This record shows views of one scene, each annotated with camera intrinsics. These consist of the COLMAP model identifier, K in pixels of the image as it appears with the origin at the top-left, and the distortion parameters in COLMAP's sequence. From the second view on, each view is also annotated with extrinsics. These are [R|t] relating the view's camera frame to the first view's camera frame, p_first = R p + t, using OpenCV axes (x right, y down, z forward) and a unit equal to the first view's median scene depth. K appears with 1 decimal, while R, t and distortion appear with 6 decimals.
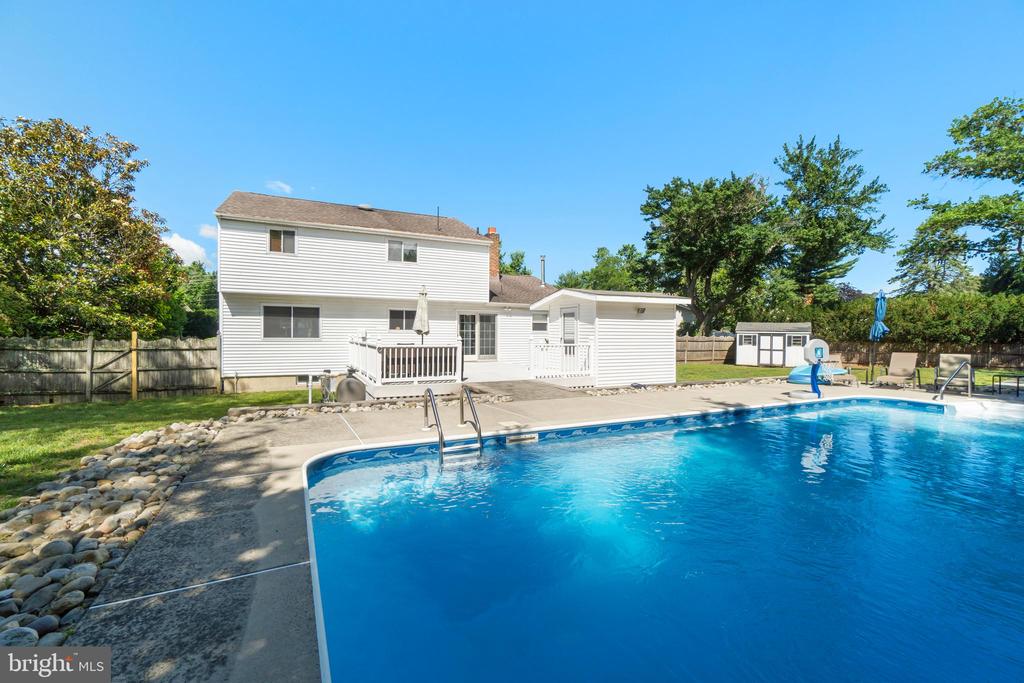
lens RADIAL K [[435.5, 0, 507.3], [0, 435.5, 337.6], [0, 0, 1]] dist [-0.000167, 0.000191]
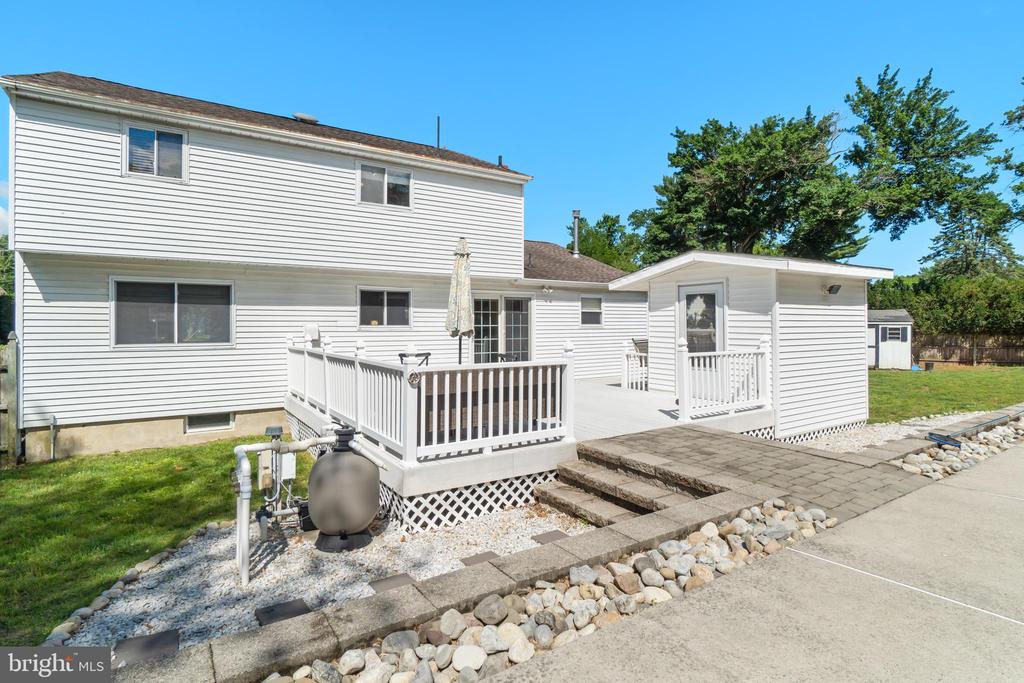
lens RADIAL K [[519.6, 0, 509.9], [0, 519.6, 321.2], [0, 0, 1]] dist [-0.006440, -0.000426]
pose [[0.991456, -0.007959, 0.130200, -0.161305], [0.010004, 0.999837, -0.015062, -0.011546], [-0.130059, 0.016236, 0.991373, 0.302499]]
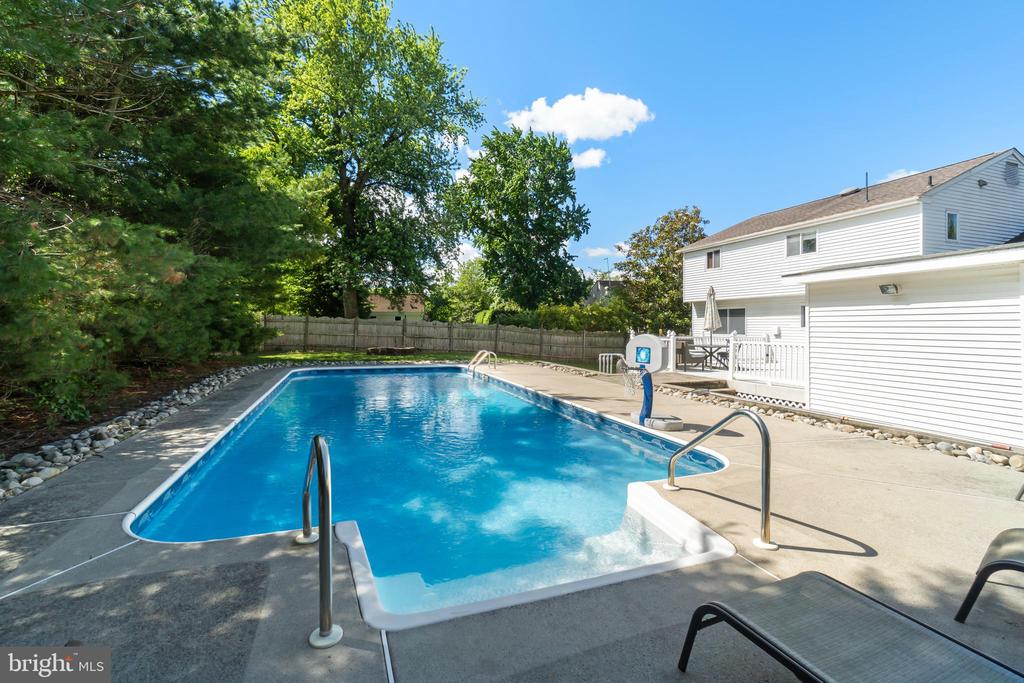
lens RADIAL K [[454.5, 0, 511.2], [0, 454.5, 327.6], [0, 0, 1]] dist [-0.000237, 0.000029]
pose [[-0.094057, -0.006190, -0.995548, 0.752899], [-0.020347, 0.999784, -0.004294, 0.000072], [0.995359, 0.019853, -0.094162, 0.451103]]
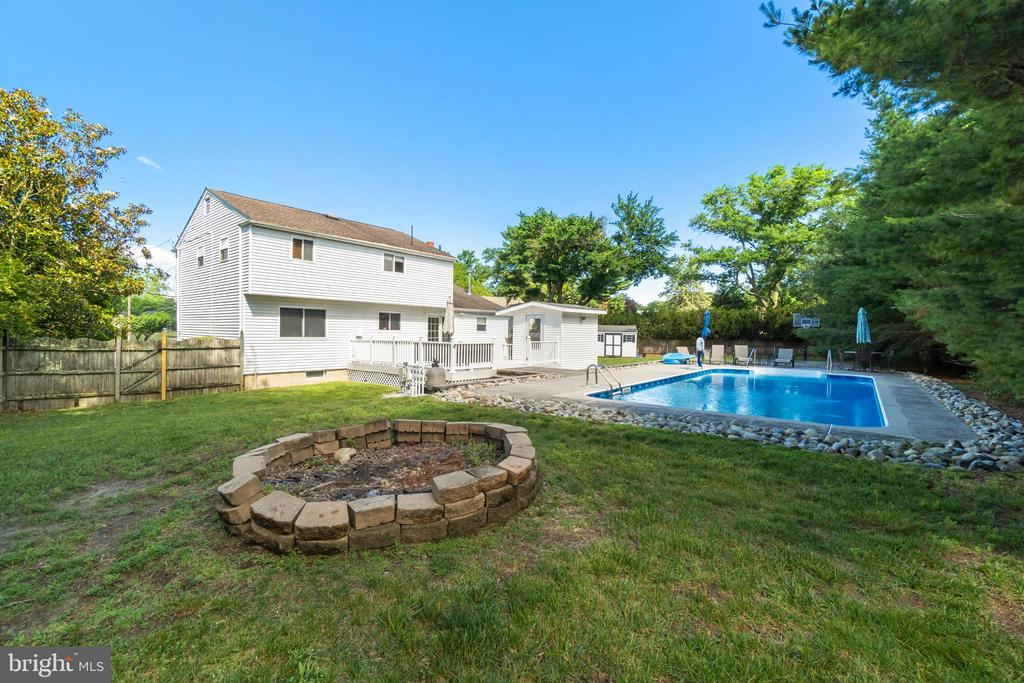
lens RADIAL K [[435.5, 0, 507.3], [0, 435.5, 337.6], [0, 0, 1]] dist [-0.000167, 0.000191]
pose [[0.908914, -0.001582, 0.416980, -0.429701], [-0.000443, 0.999989, 0.004759, -0.002682], [-0.416982, -0.004510, 0.908903, -0.184419]]
